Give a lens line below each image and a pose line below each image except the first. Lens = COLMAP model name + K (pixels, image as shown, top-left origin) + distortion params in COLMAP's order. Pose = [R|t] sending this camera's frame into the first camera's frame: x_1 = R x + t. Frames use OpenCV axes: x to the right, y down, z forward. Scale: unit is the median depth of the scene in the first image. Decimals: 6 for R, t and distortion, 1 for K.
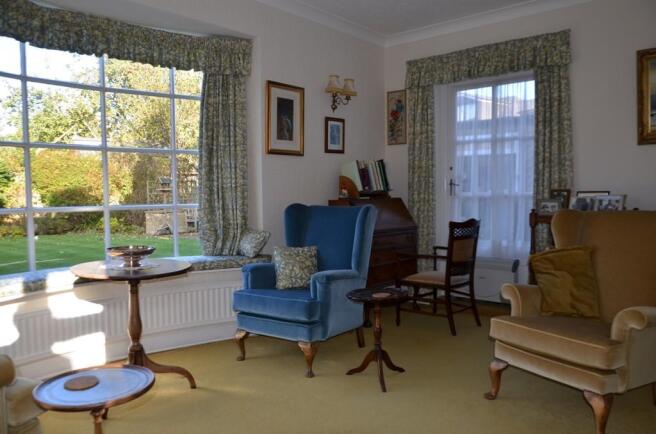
lens RADIAL K [[511.3, 0, 328.5], [0, 511.3, 224.0], [0, 0, 1]] dist [-0.040802, 0.000852]
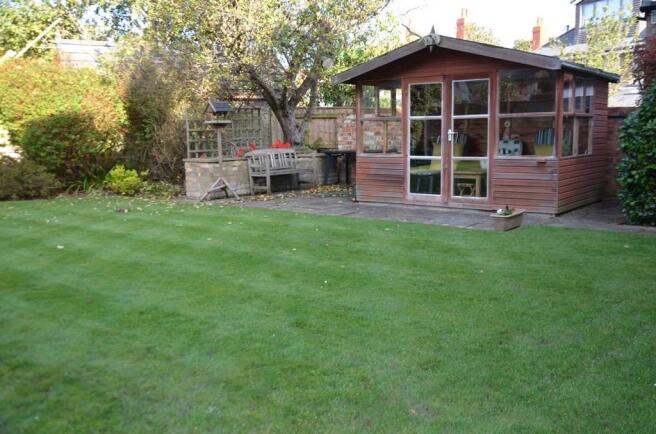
lens RADIAL K [[645.0, 0, 328.0], [0, 645.0, 217.0], [0, 0, 1]] dist [0.002344, 0.017343]
pose [[0.998415, 0.004202, -0.056120, -0.147326], [-0.000118, 0.997363, 0.072580, -0.012125], [0.056277, -0.072458, 0.995782, 0.245150]]
